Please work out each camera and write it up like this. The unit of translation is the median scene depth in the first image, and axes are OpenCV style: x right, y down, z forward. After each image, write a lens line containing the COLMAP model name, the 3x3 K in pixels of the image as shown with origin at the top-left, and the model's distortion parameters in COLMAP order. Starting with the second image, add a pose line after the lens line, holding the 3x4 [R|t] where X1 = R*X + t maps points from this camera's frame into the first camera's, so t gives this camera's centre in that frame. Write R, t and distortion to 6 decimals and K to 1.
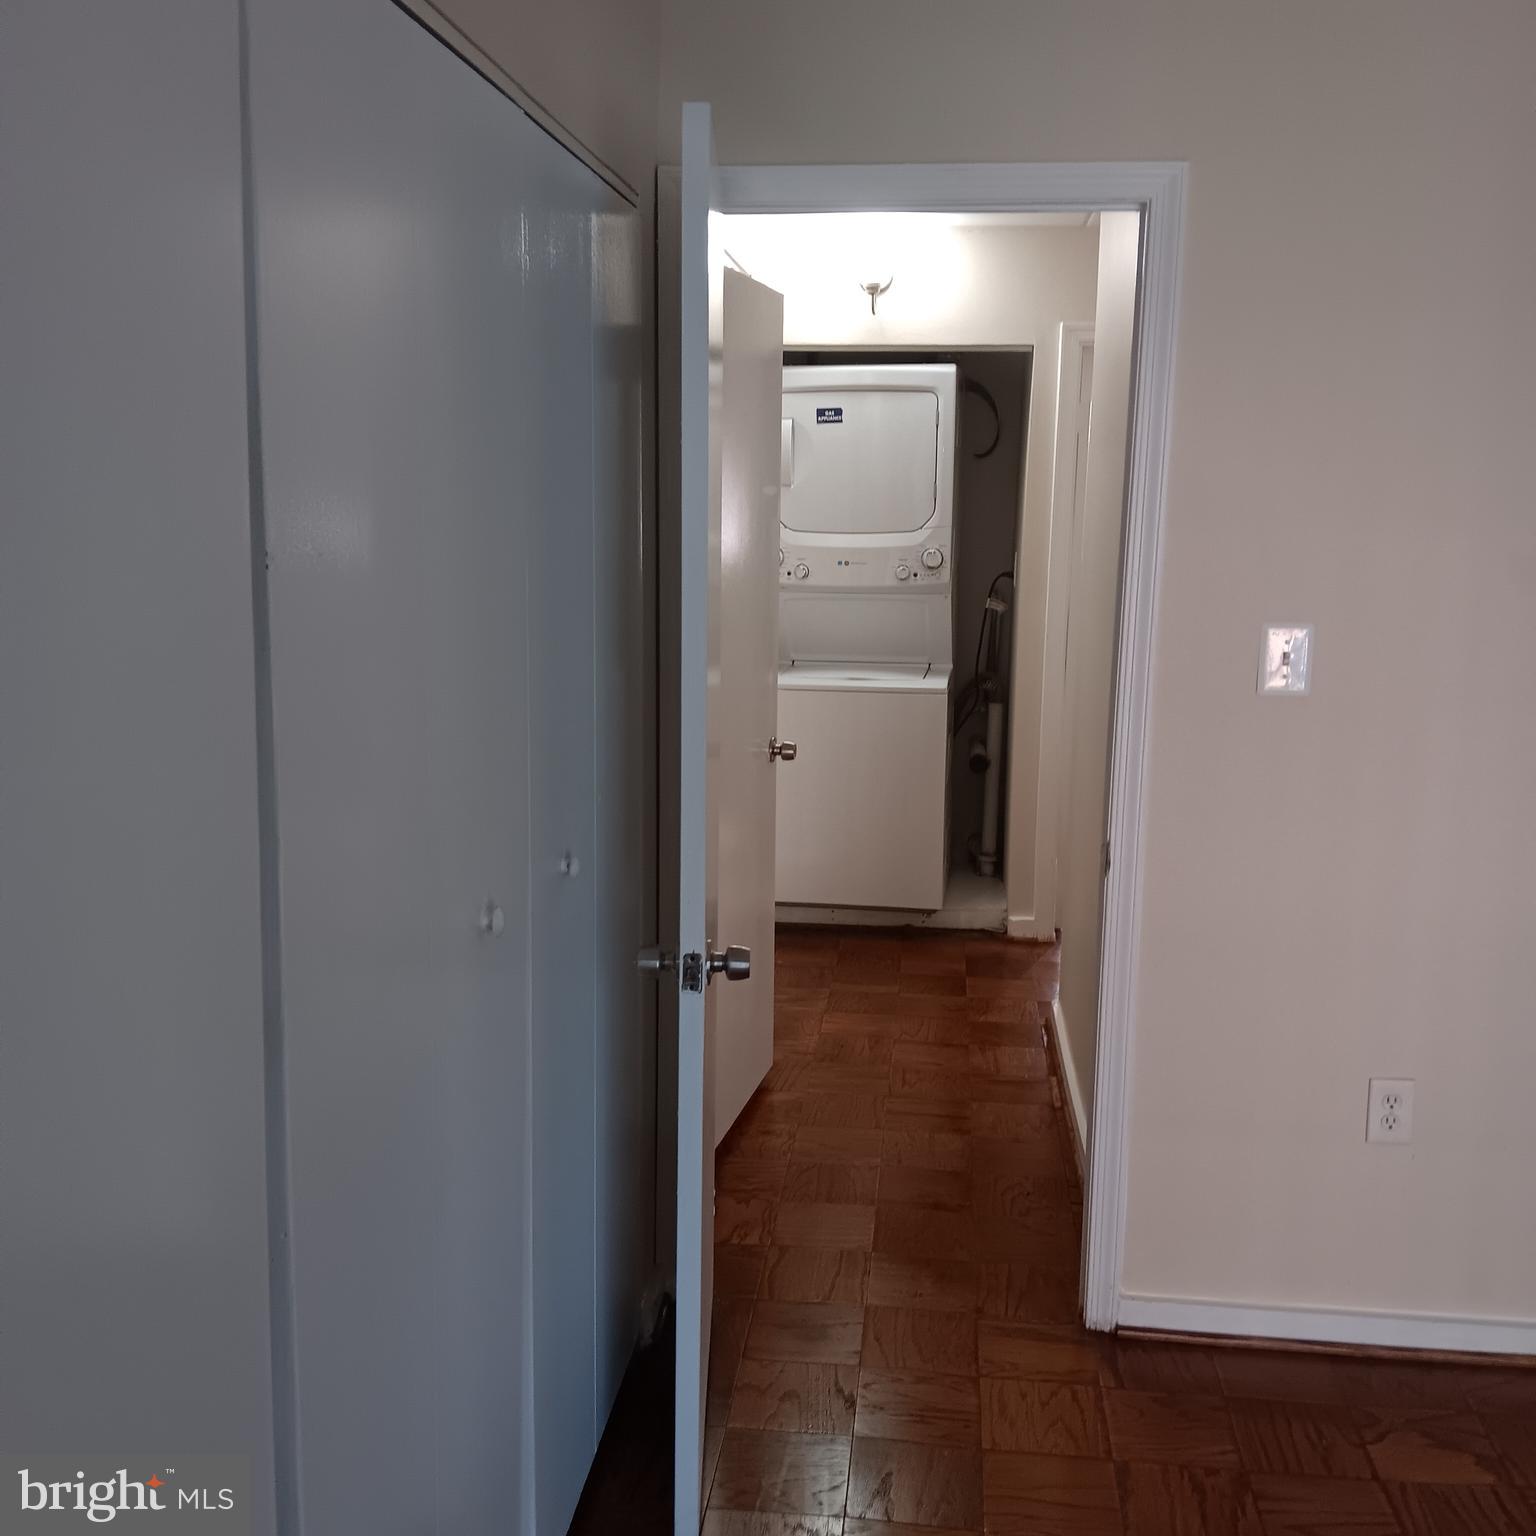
lens RADIAL K [[1574.8, 0, 768.0], [0, 1574.8, 768.0], [0, 0, 1]] dist [0.117389, -0.000396]
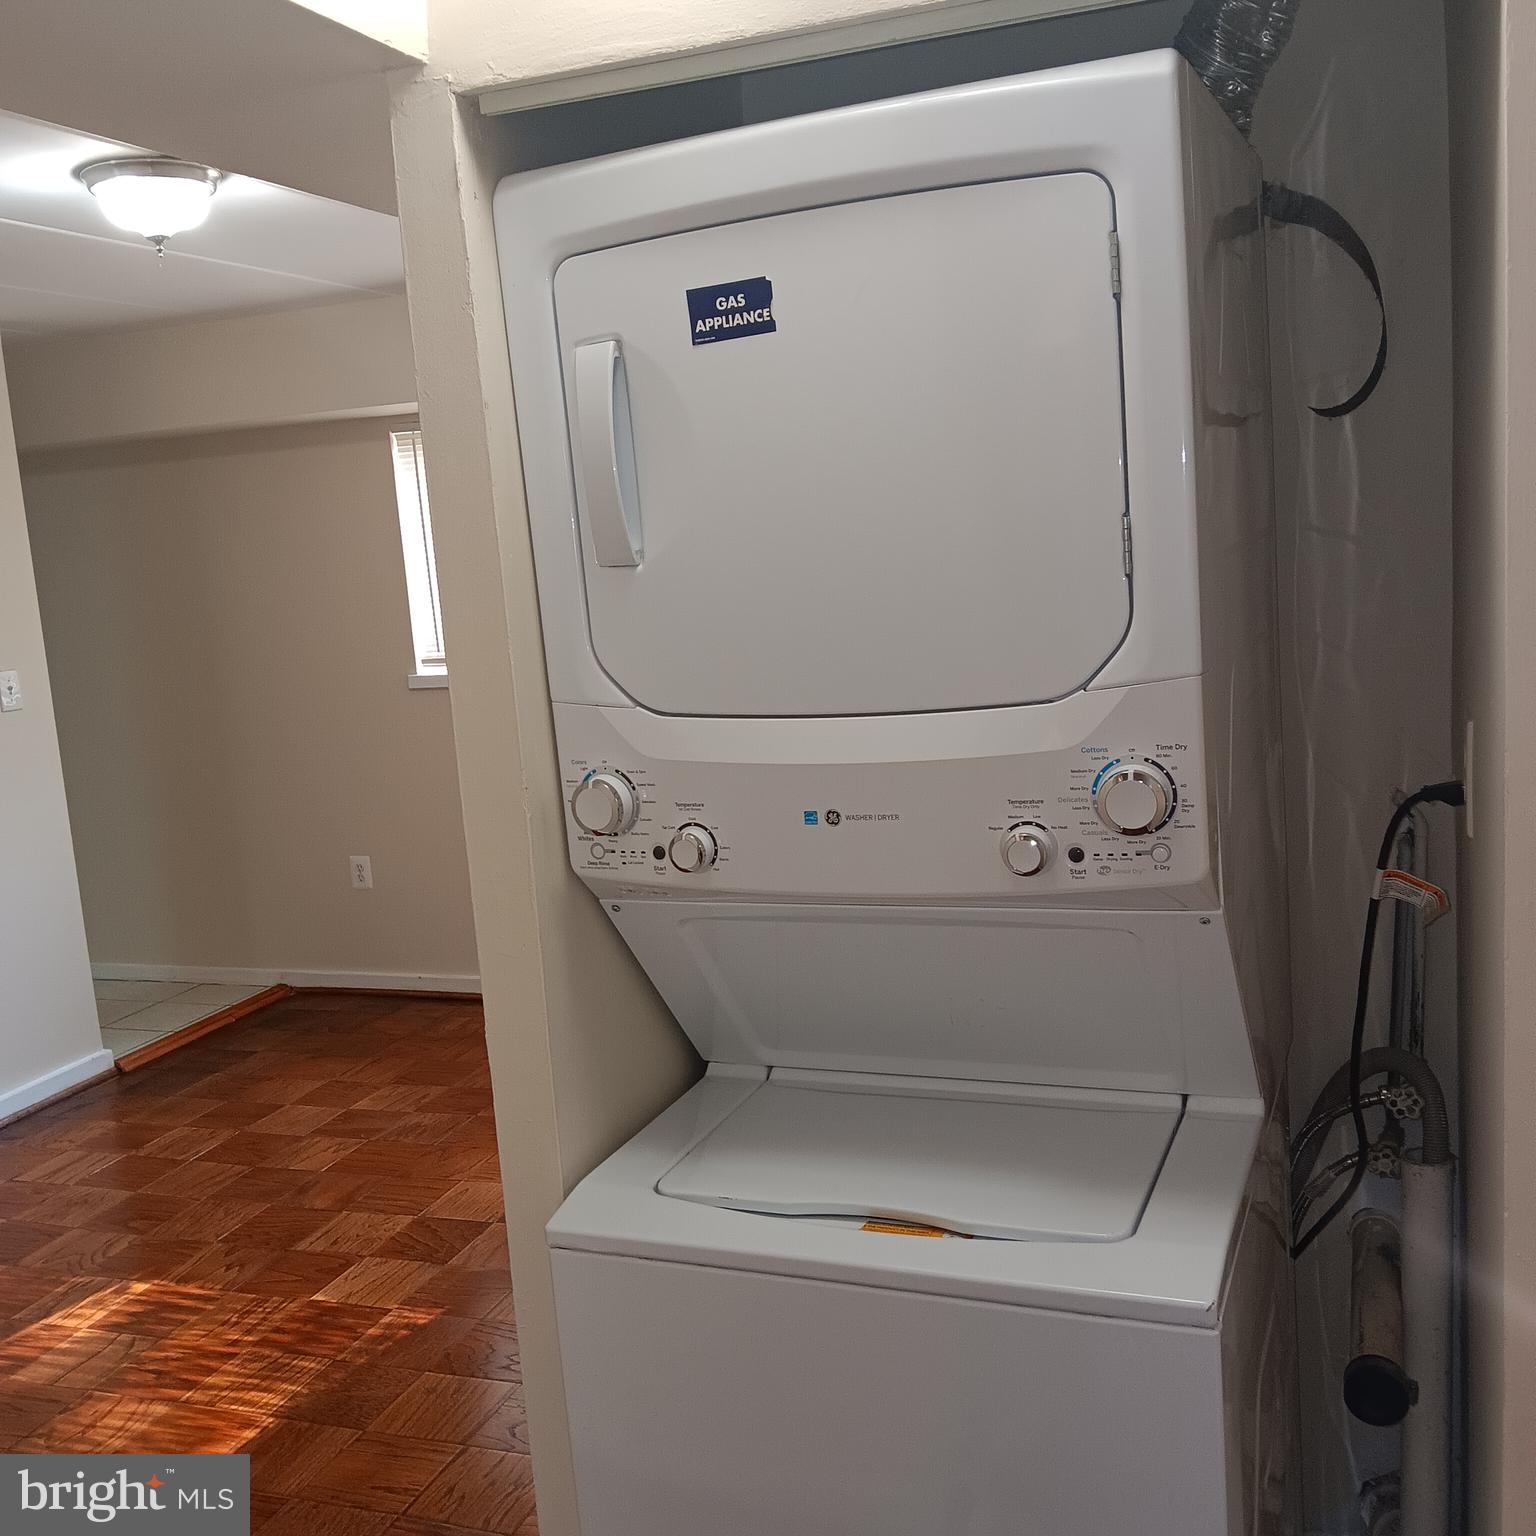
lens RADIAL K [[1507.2, 0, 768.0], [0, 1507.2, 768.0], [0, 0, 1]] dist [0.003340, -0.001844]
pose [[0.961738, -0.047426, -0.269833, 0.112449], [0.043430, 0.998841, -0.020766, -0.133539], [0.270505, 0.008252, 0.962683, 0.734702]]
